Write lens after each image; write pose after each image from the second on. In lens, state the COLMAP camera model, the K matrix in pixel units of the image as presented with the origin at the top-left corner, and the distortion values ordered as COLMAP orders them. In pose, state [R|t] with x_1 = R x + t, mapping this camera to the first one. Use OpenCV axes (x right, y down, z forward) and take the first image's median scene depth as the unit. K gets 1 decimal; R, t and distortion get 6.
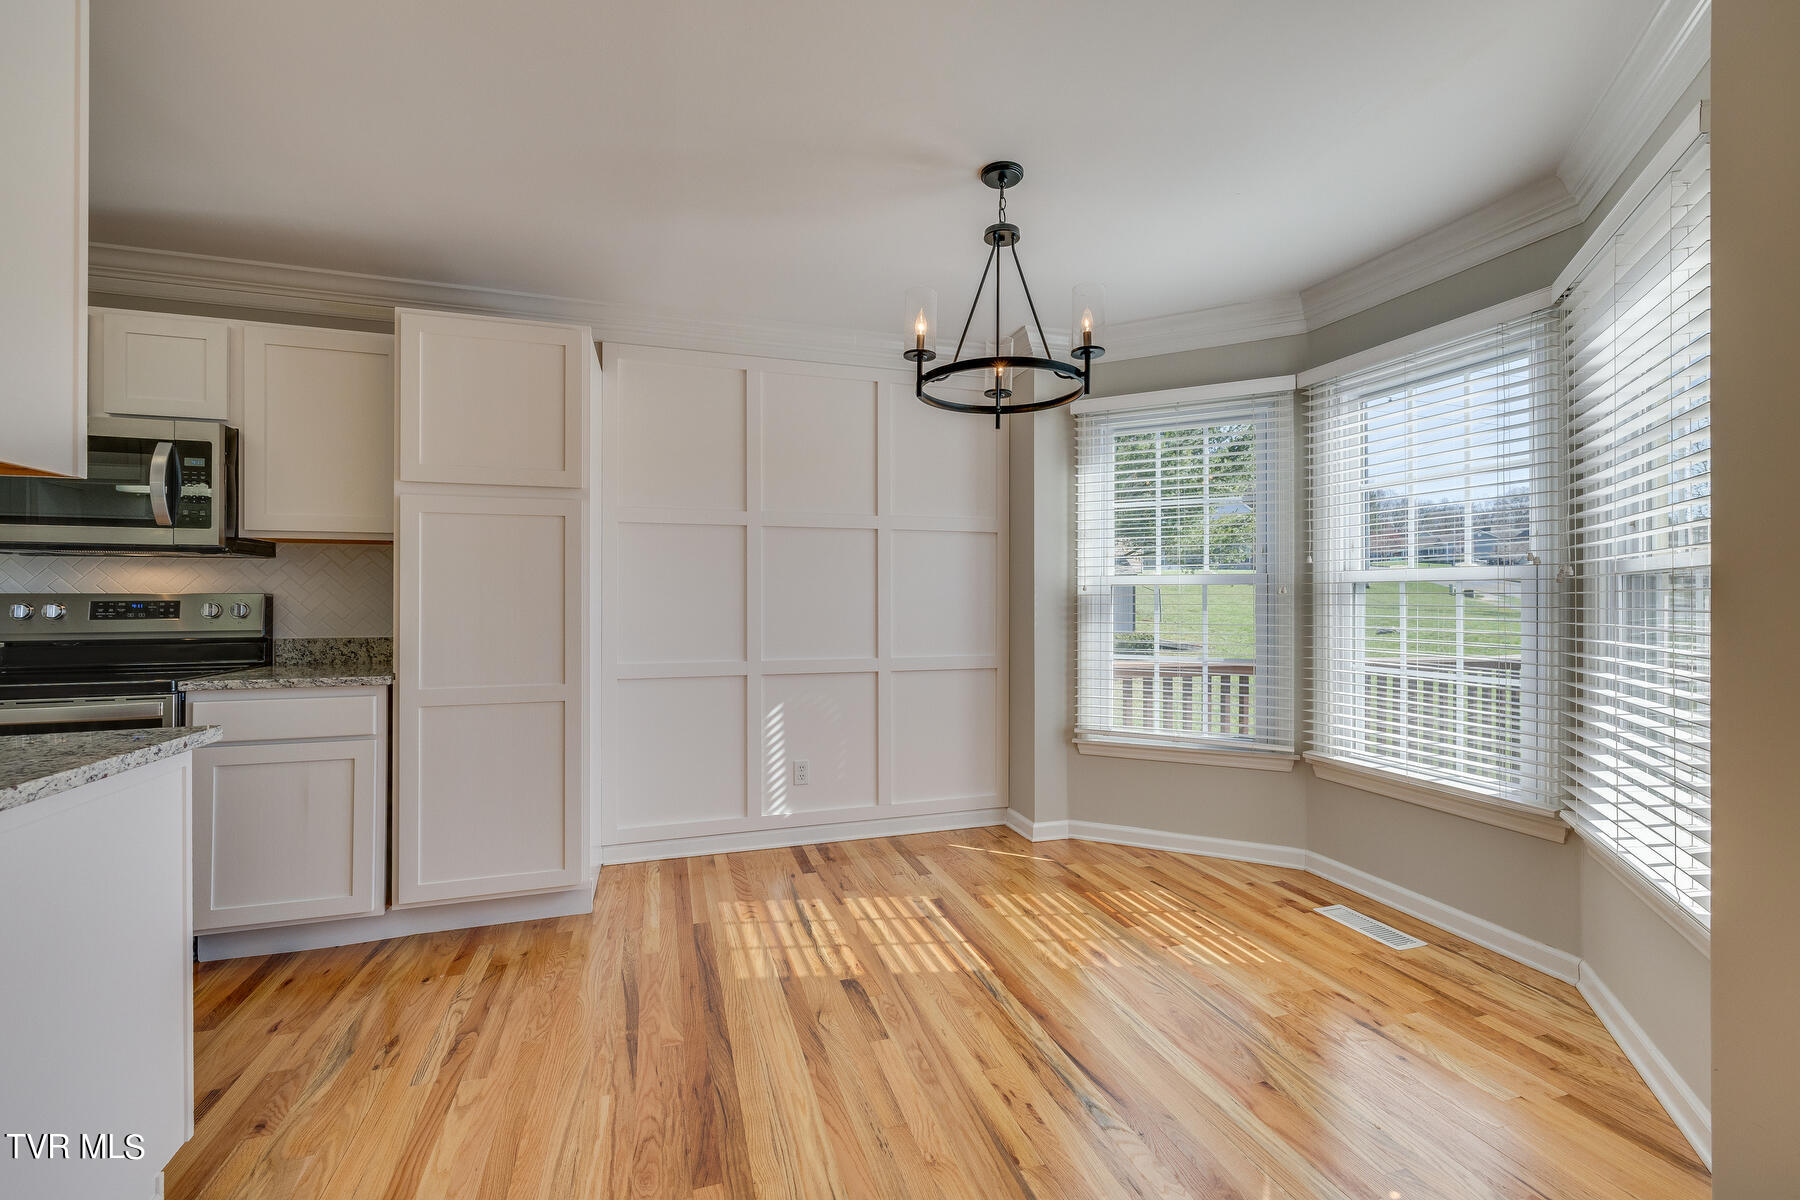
lens RADIAL K [[758.1, 0, 902.2], [0, 758.1, 592.9], [0, 0, 1]] dist [0.000742, -0.000008]
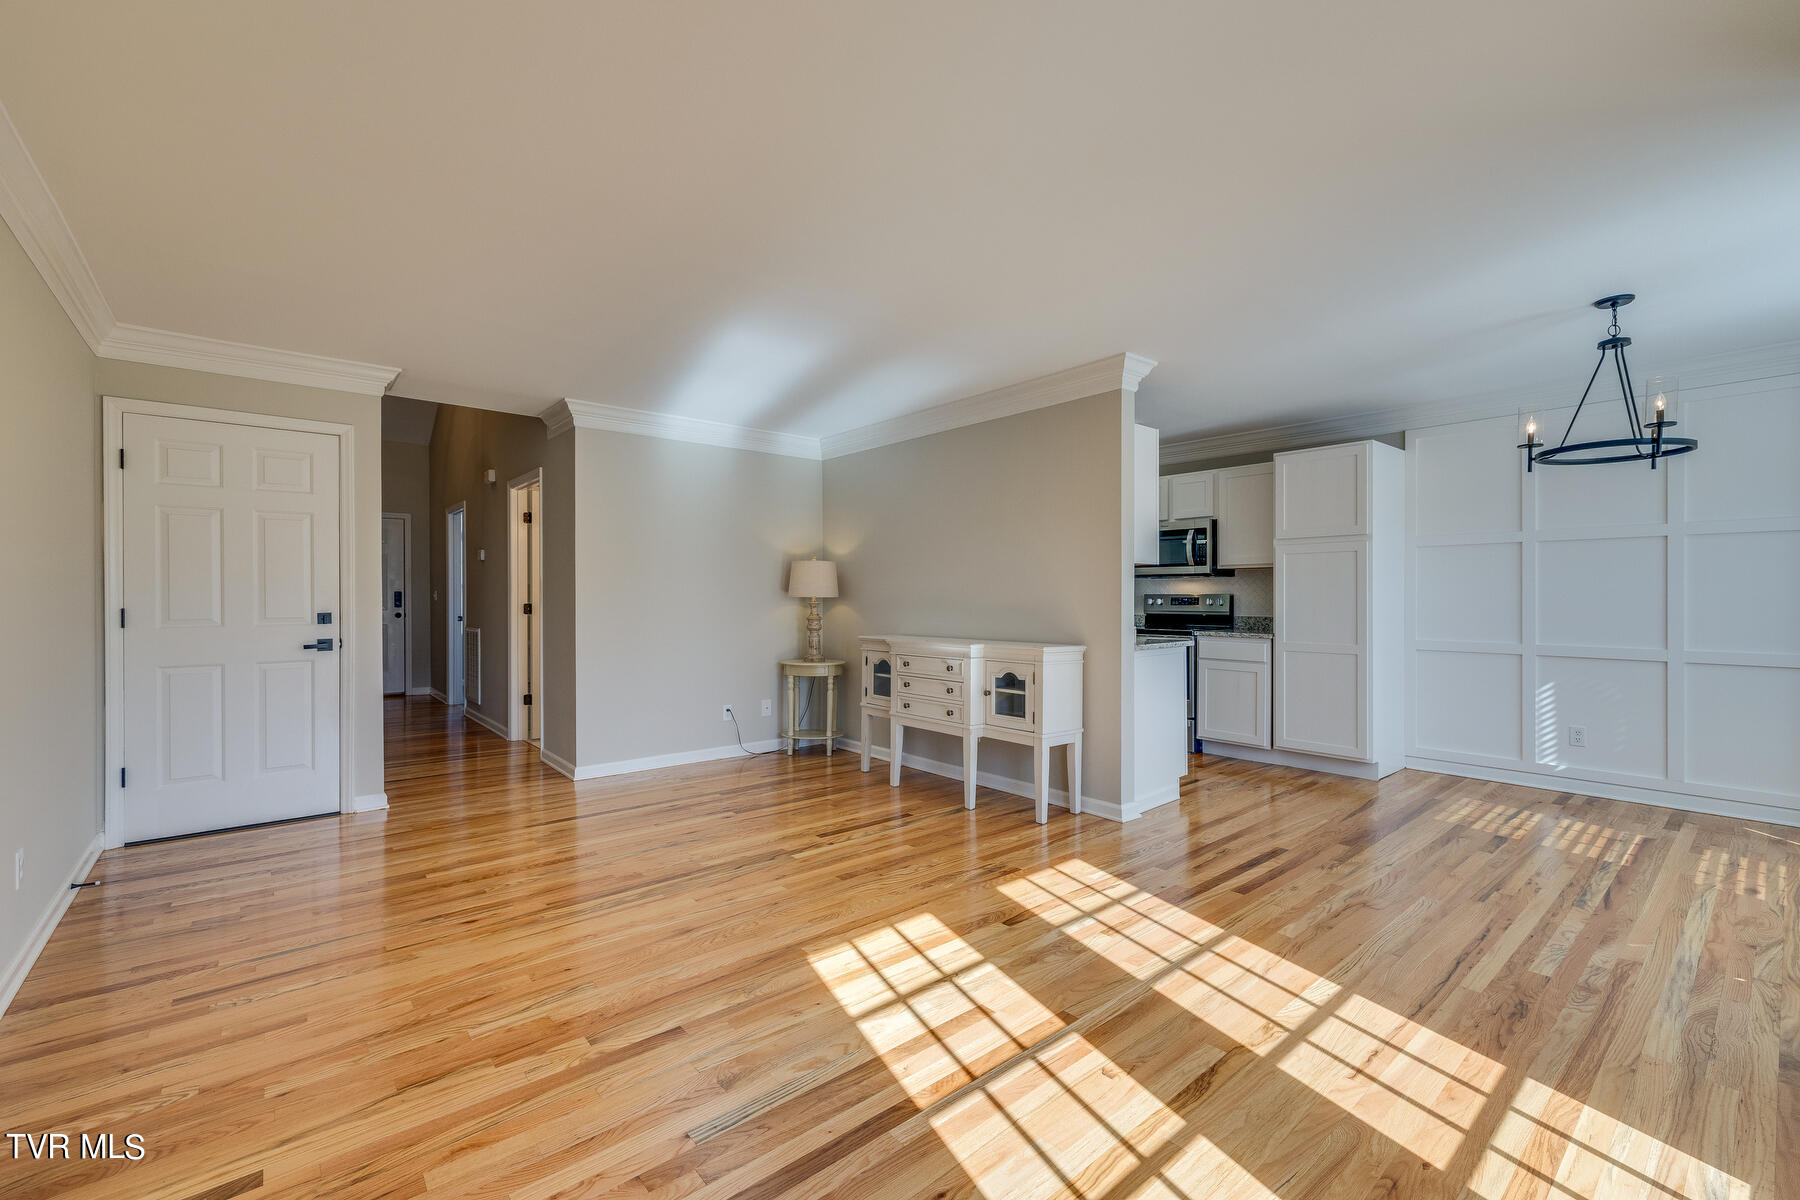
lens RADIAL K [[758.1, 0, 903.2], [0, 758.1, 599.8], [0, 0, 1]] dist [0.000742, -0.000008]
pose [[0.378240, 0.006793, -0.925683, 0.818722], [0.008999, 0.999899, 0.011014, -0.015807], [0.925664, -0.012496, 0.378141, -0.676955]]
